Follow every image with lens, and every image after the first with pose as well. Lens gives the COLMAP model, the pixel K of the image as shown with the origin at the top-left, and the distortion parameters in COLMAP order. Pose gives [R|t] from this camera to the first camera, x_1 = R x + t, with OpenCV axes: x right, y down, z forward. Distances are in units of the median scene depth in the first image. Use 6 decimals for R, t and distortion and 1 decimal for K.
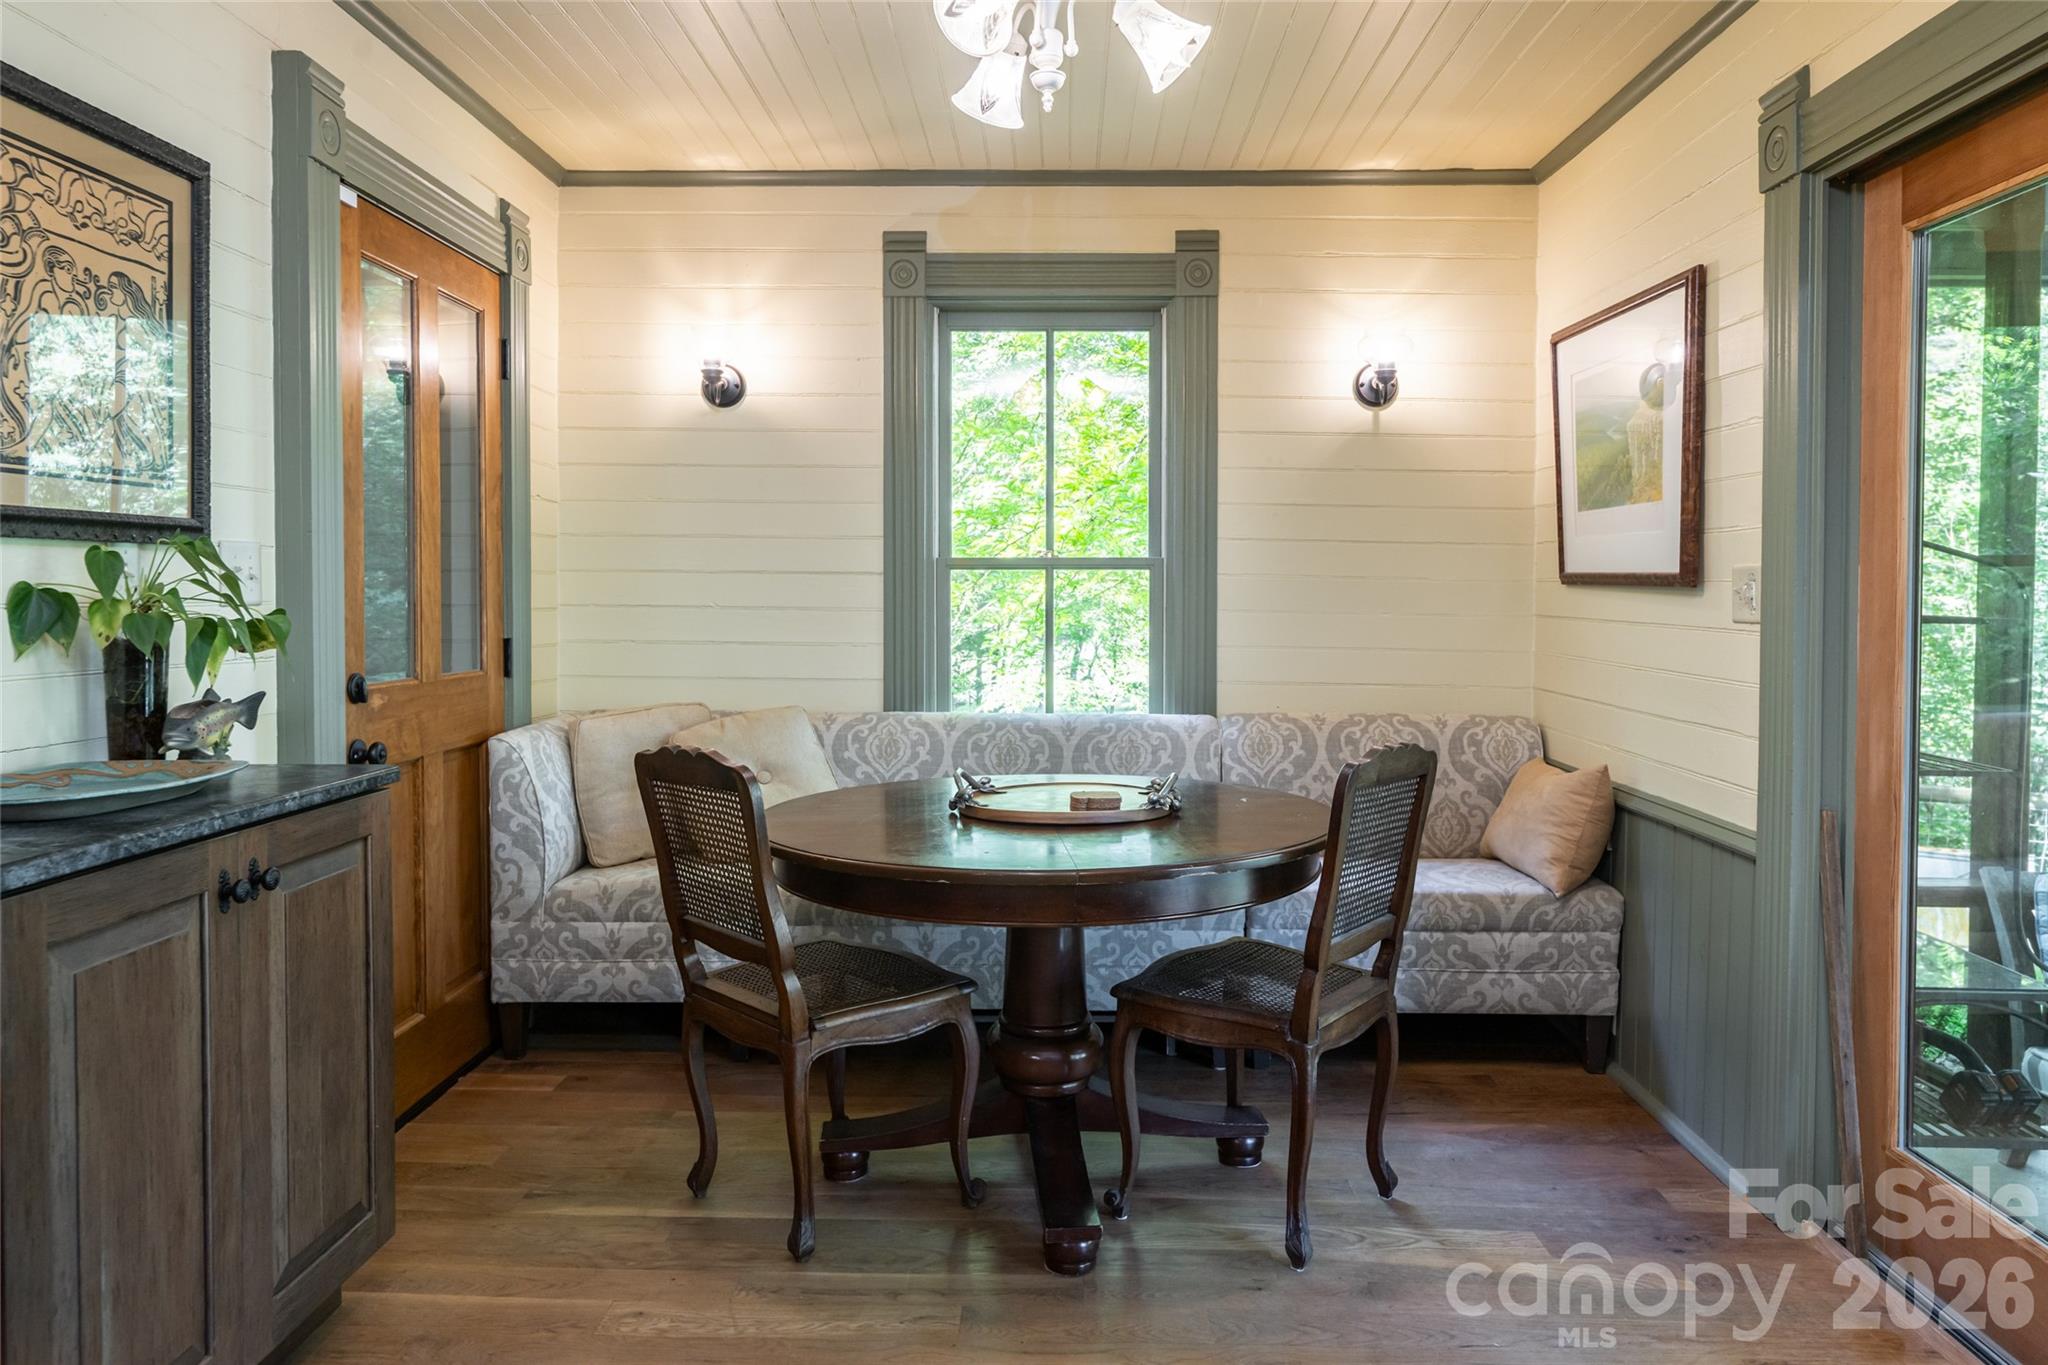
lens RADIAL K [[1329.4, 0, 1029.8], [0, 1329.4, 620.2], [0, 0, 1]] dist [-0.005078, 0.003236]
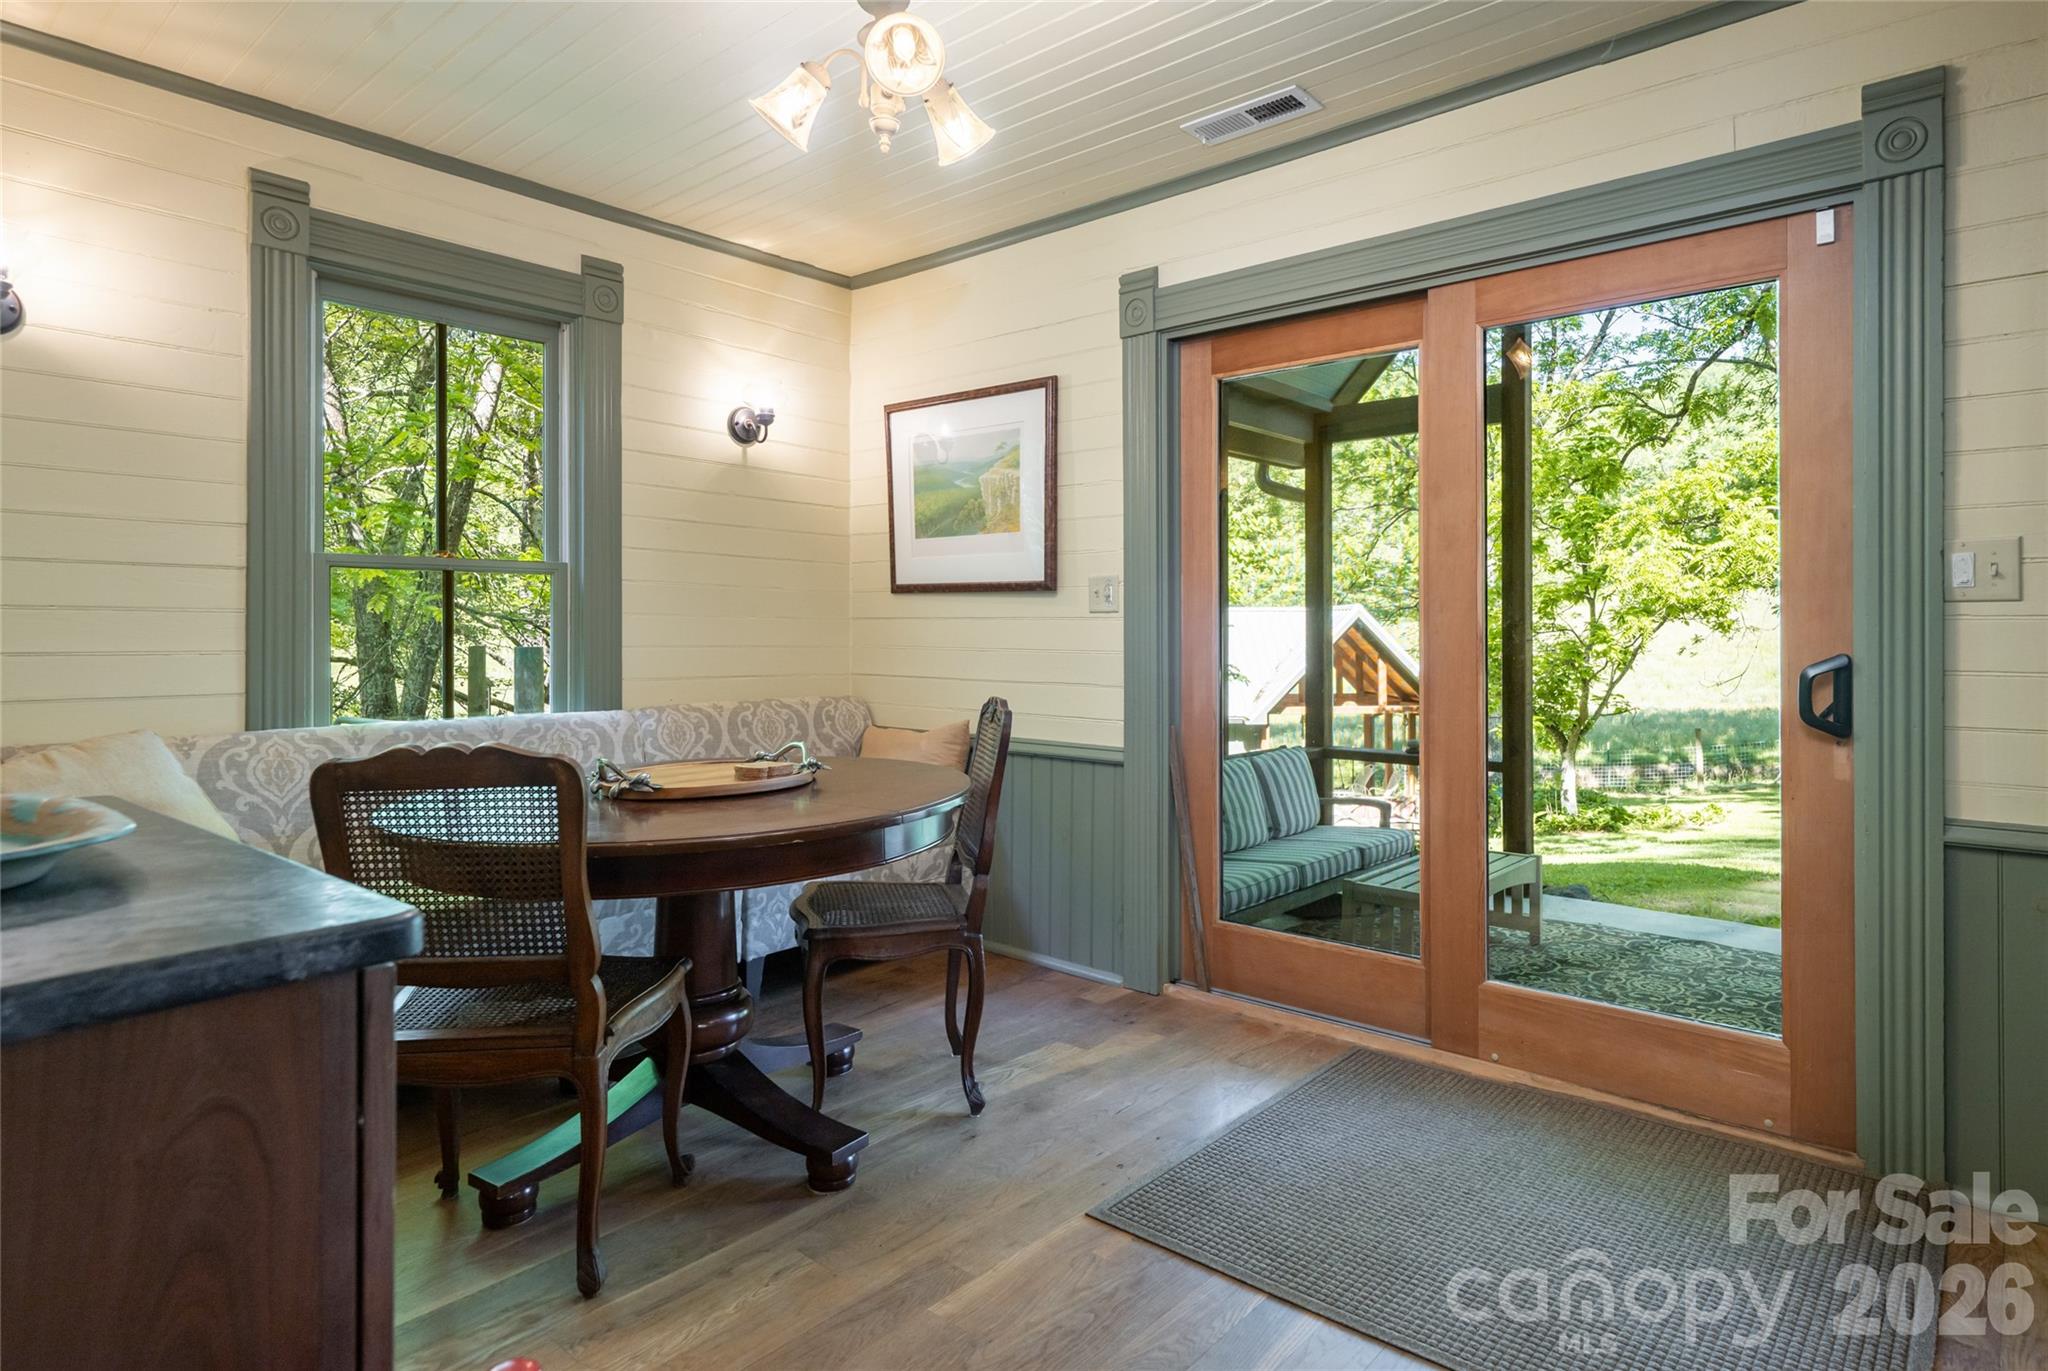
lens RADIAL K [[1115.4, 0, 1068.9], [0, 1115.4, 617.3], [0, 0, 1]] dist [0.000219, -0.000081]
pose [[0.627917, 0.002189, 0.778277, -0.346981], [0.022587, 0.999524, -0.021034, 0.023953], [-0.777952, 0.030786, 0.627569, 0.153468]]
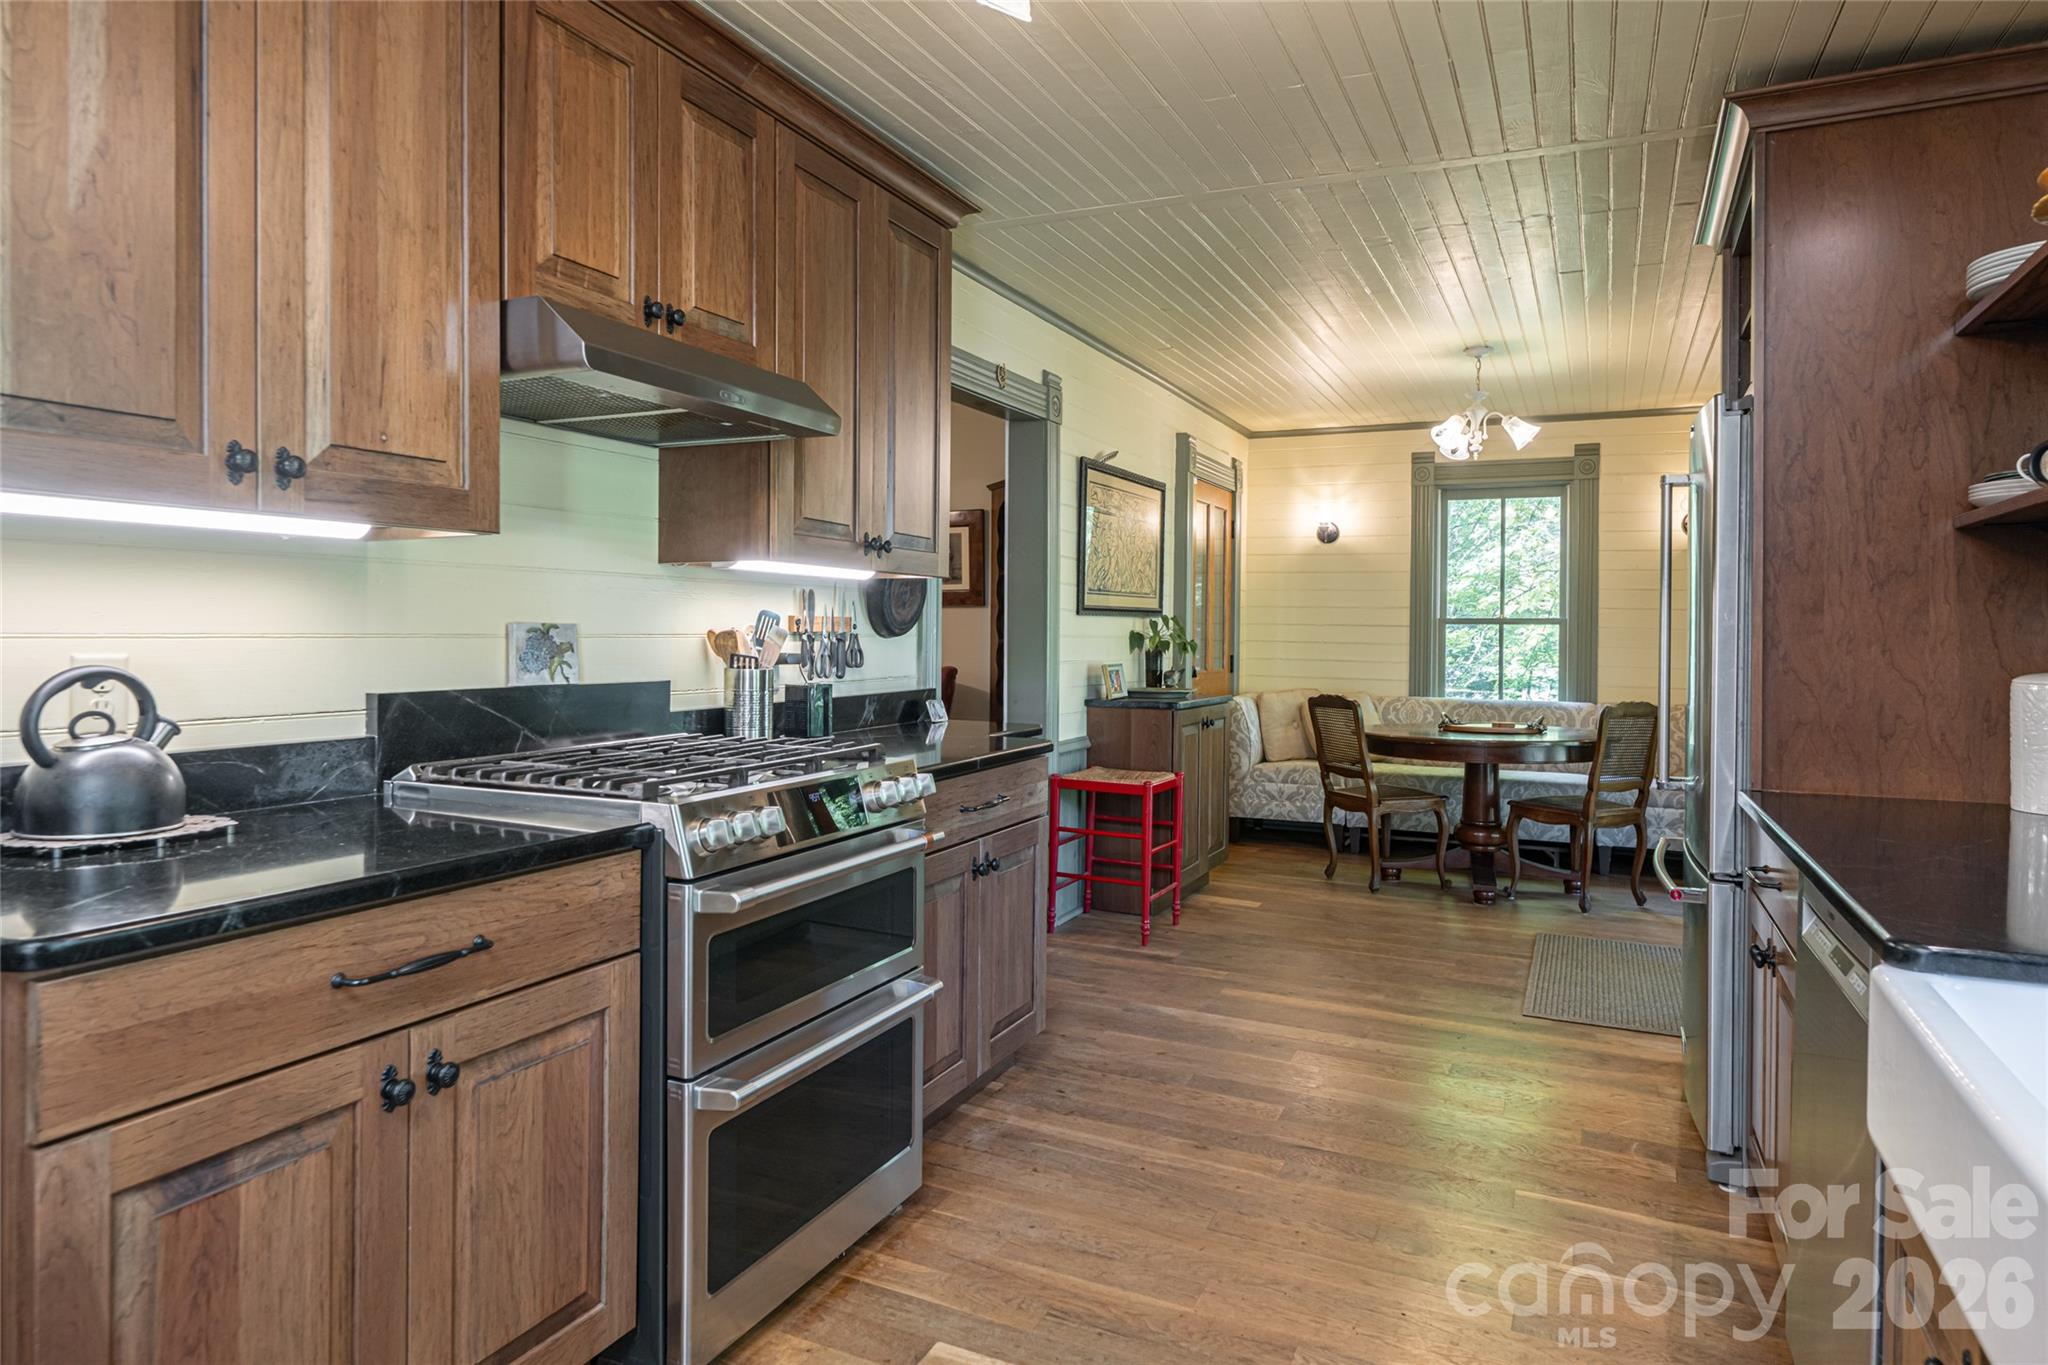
lens RADIAL K [[1165.7, 0, 1038.4], [0, 1165.7, 637.4], [0, 0, 1]] dist [0.005788, 0.001248]
pose [[0.914613, 0.008709, -0.404237, 0.088302], [-0.016079, 0.999761, -0.014840, 0.016660], [0.404011, 0.020073, 0.914534, -0.830126]]
